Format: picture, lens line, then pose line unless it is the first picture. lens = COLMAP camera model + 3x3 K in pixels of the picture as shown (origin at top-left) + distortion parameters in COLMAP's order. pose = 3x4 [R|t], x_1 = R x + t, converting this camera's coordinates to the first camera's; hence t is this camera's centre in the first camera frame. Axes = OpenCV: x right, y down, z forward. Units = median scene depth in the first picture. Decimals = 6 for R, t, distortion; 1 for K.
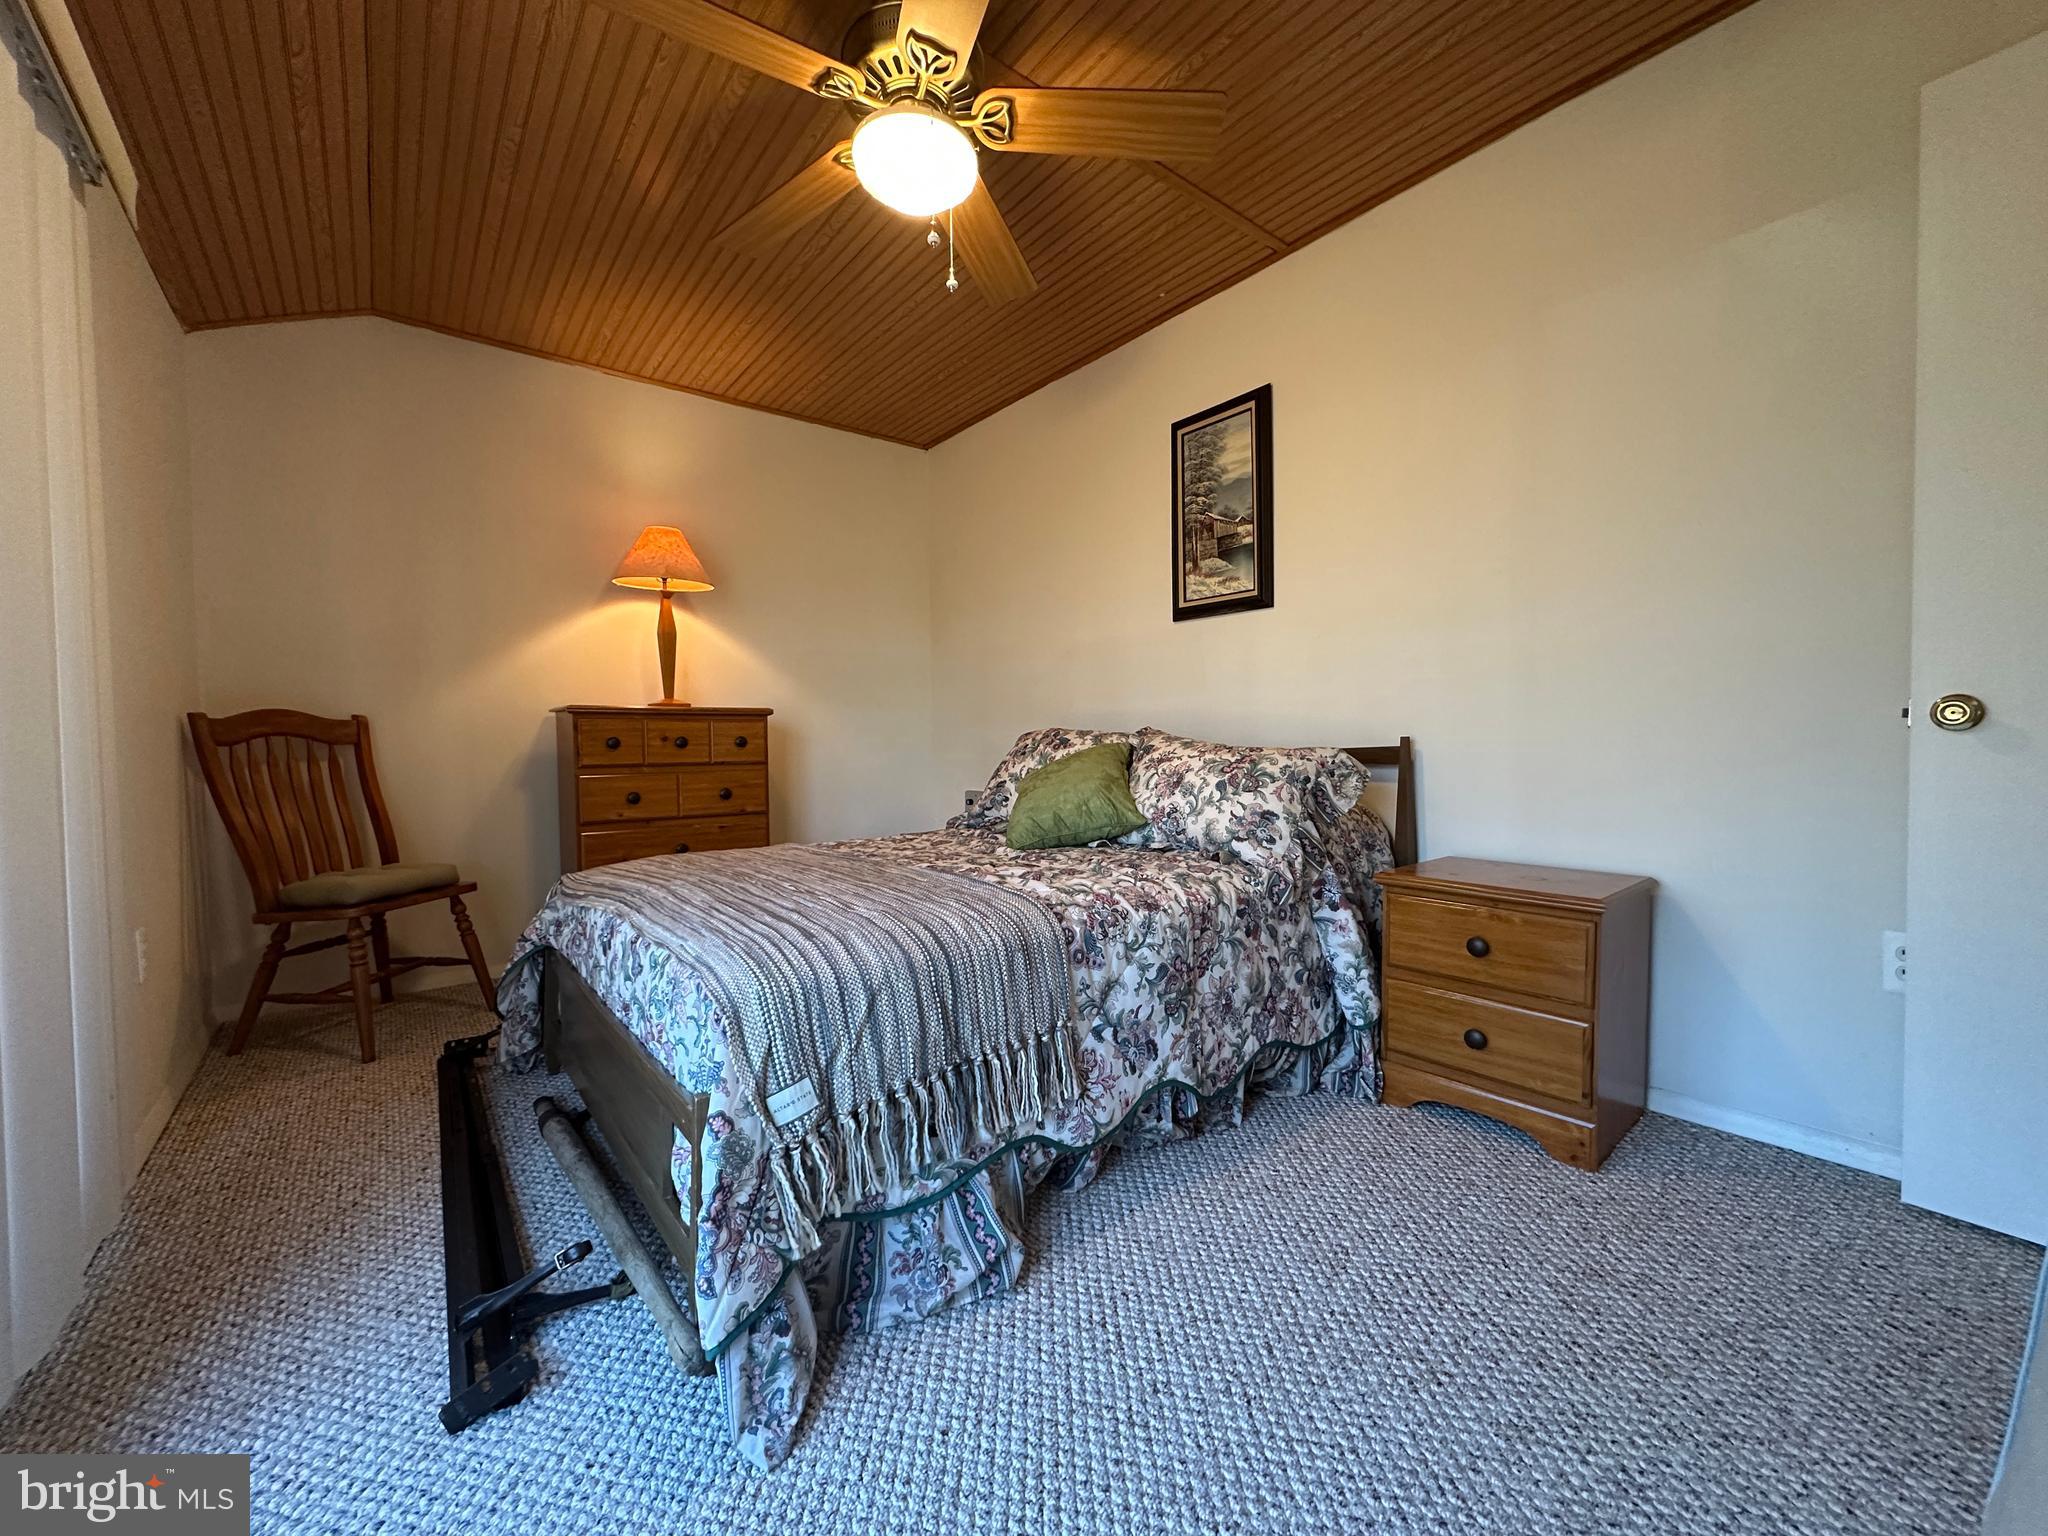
lens RADIAL K [[816.5, 0, 1024.2], [0, 816.5, 765.5], [0, 0, 1]] dist [-0.004147, 0.000652]
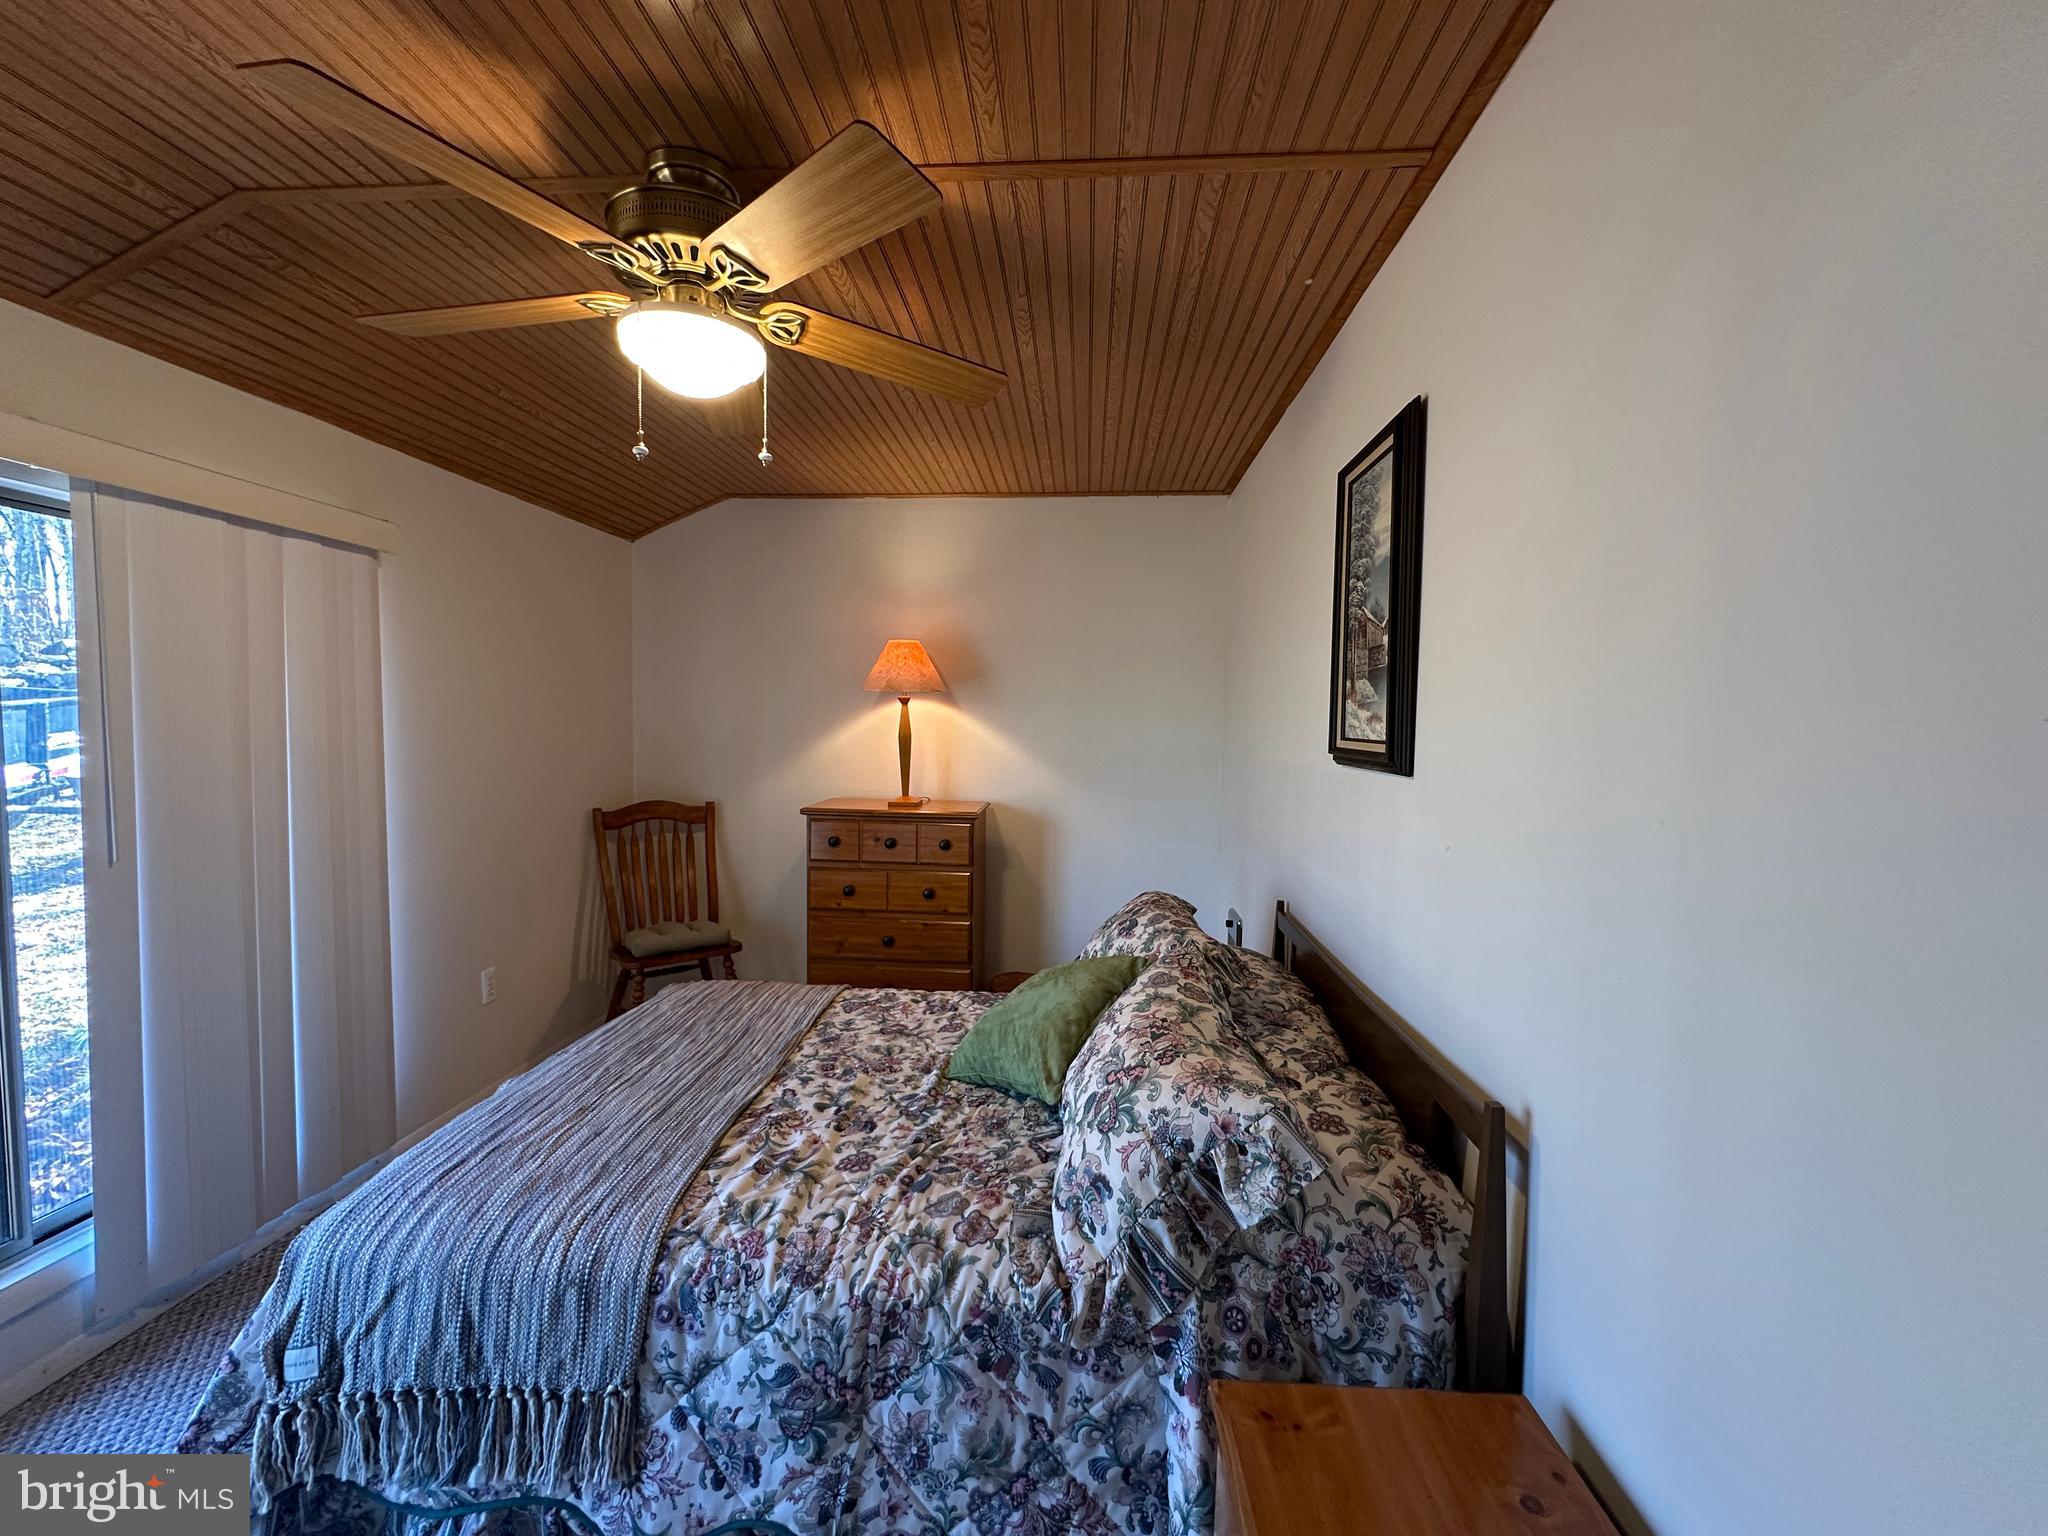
lens RADIAL K [[816.5, 0, 1023.4], [0, 816.5, 765.7], [0, 0, 1]] dist [-0.004147, 0.000652]
pose [[0.734871, 0.064403, -0.675142, 0.696320], [-0.046351, 0.997923, 0.044741, -0.302571], [0.676621, -0.001586, 0.736330, 0.527284]]
